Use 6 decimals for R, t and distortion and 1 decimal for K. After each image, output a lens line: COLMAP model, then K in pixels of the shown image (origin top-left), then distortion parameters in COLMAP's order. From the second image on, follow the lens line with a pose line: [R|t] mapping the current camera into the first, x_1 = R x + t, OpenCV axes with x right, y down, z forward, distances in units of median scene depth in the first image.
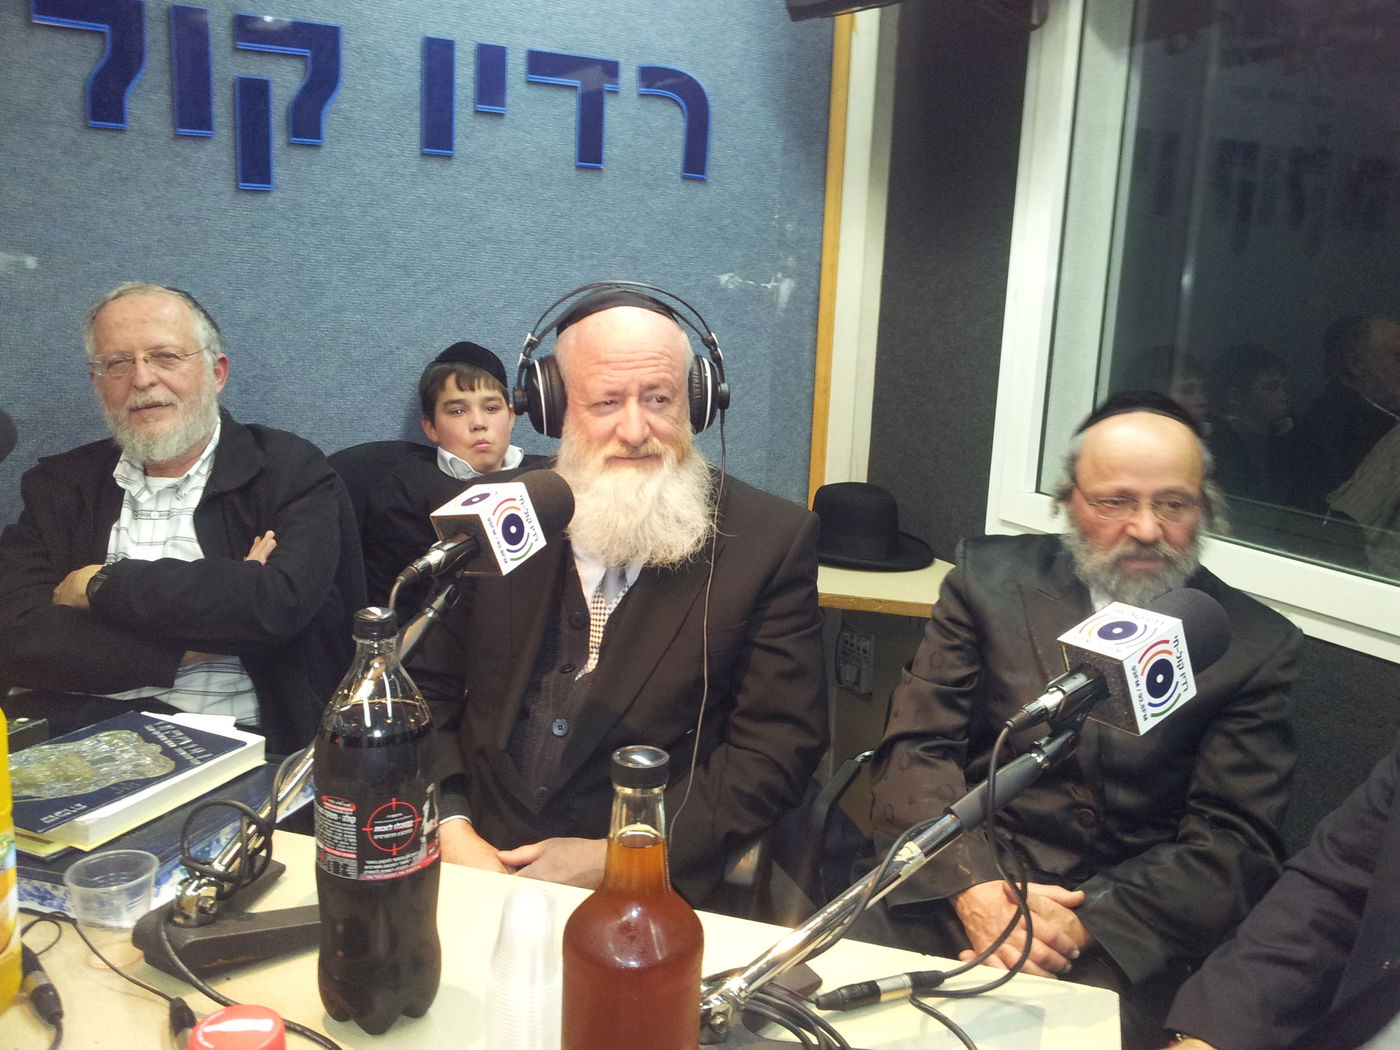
lens RADIAL K [[1276.2, 0, 737.2], [0, 1276.2, 545.3], [0, 0, 1]] dist [0.020638, -0.039519]
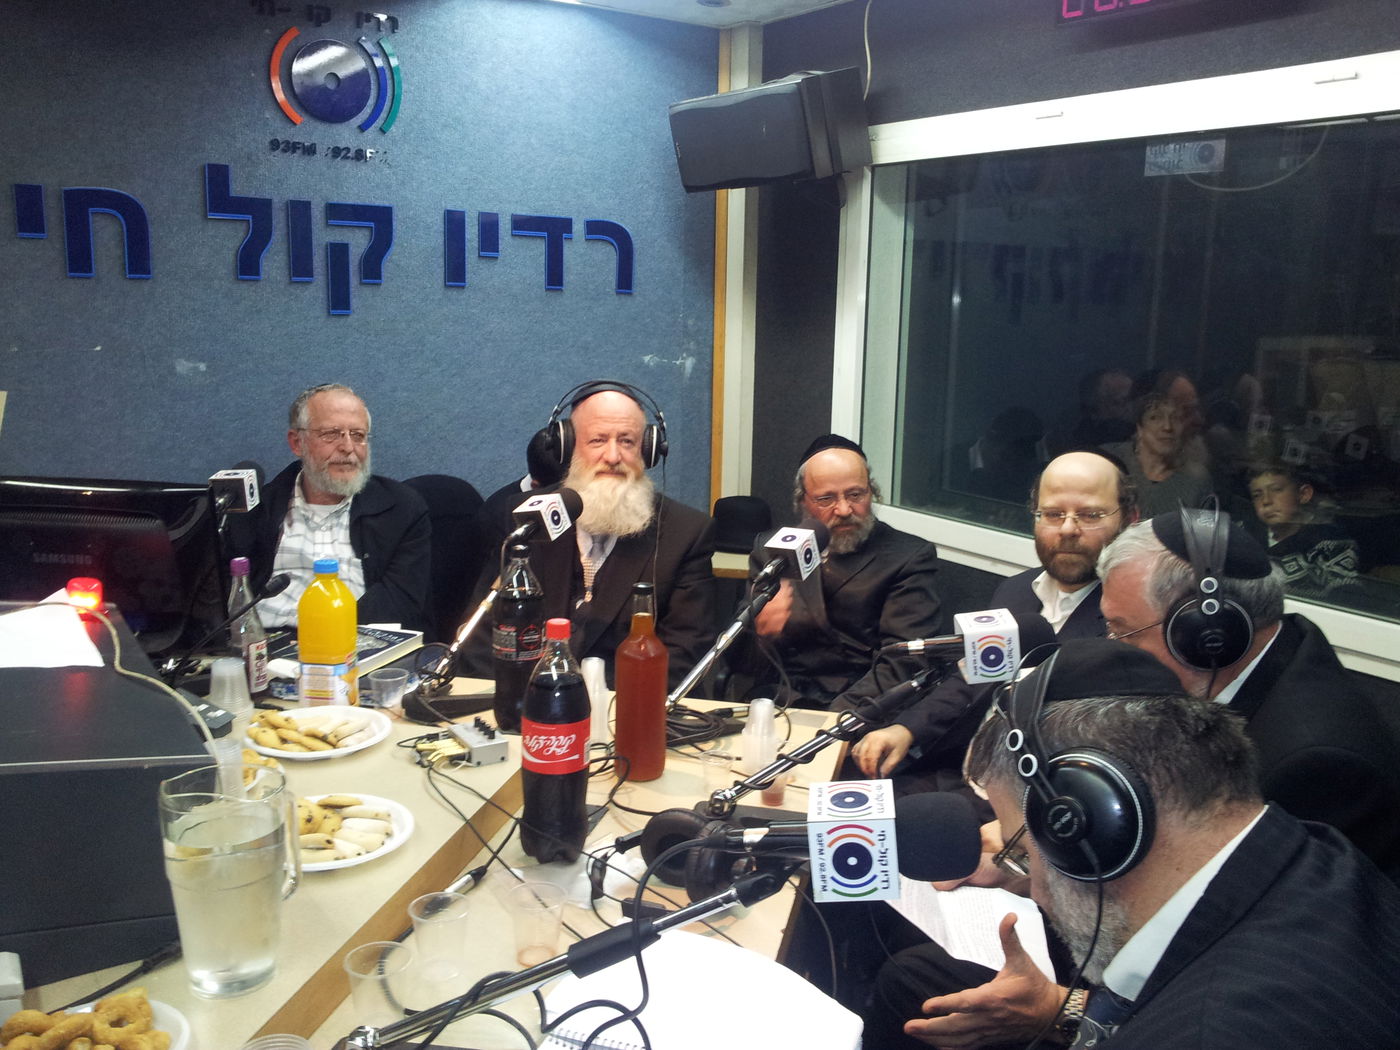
lens RADIAL K [[1276.2, 0, 696.0], [0, 1276.2, 513.2], [0, 0, 1]] dist [0.020638, -0.039519]
pose [[0.998330, -0.035560, 0.045537, -0.029968], [0.038195, 0.997565, -0.058351, 0.060539], [-0.043351, 0.059993, 0.997257, -0.498024]]
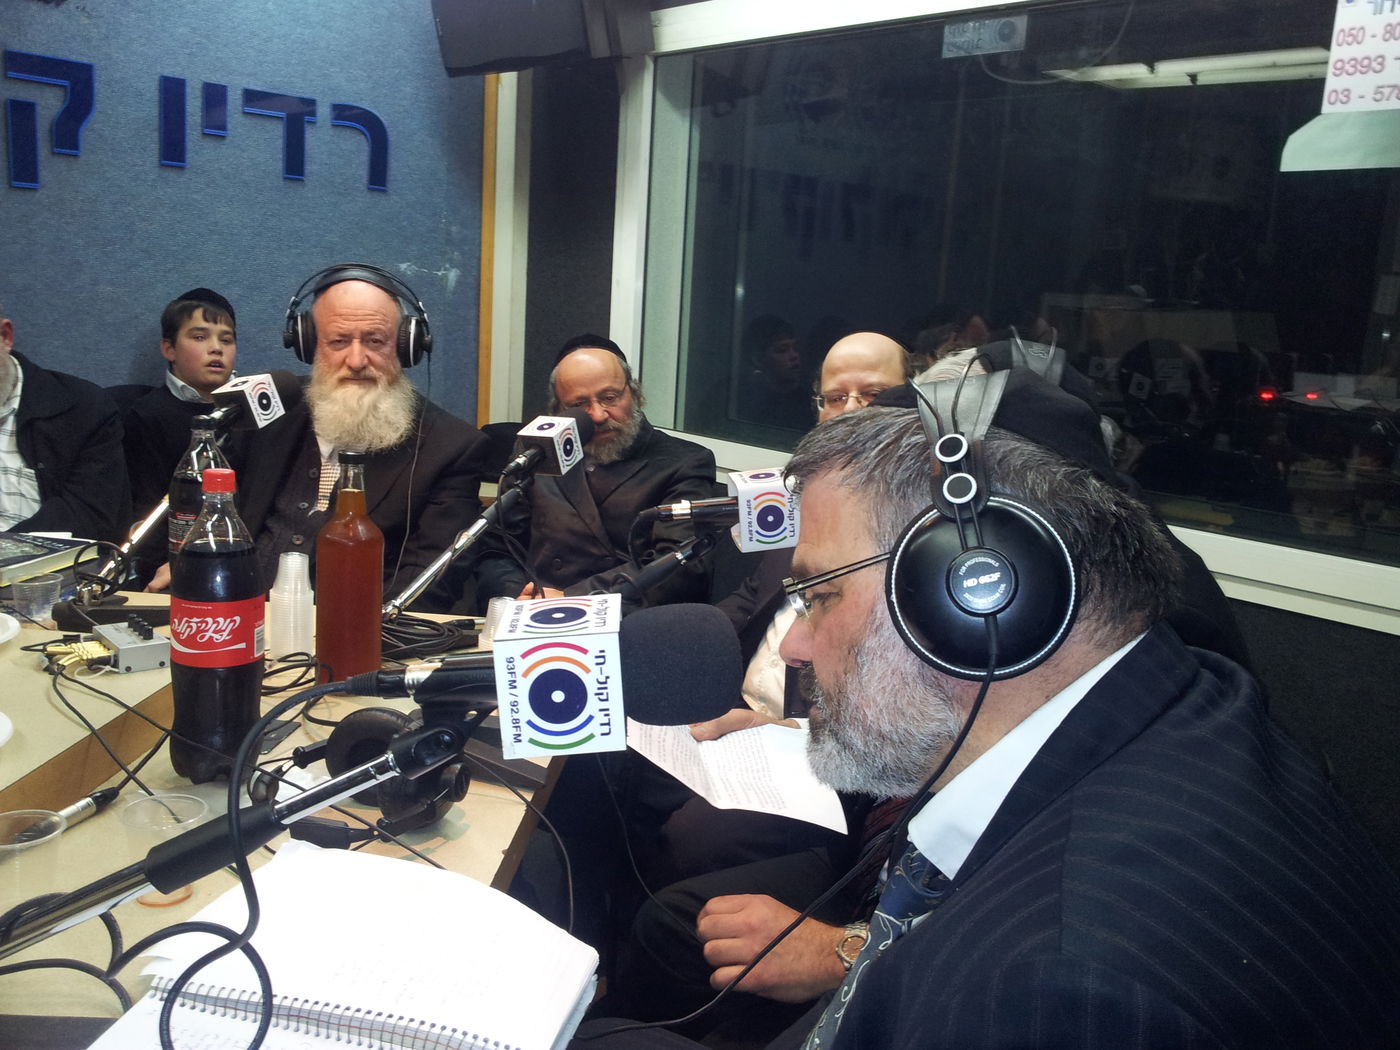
lens RADIAL K [[1276.2, 0, 706.5], [0, 1276.2, 523.3], [0, 0, 1]] dist [0.020638, -0.039519]
pose [[0.976970, -0.028505, 0.211462, 0.009178], [0.037059, 0.998643, -0.036598, 0.124326], [-0.210132, 0.043592, 0.976701, -0.364006]]
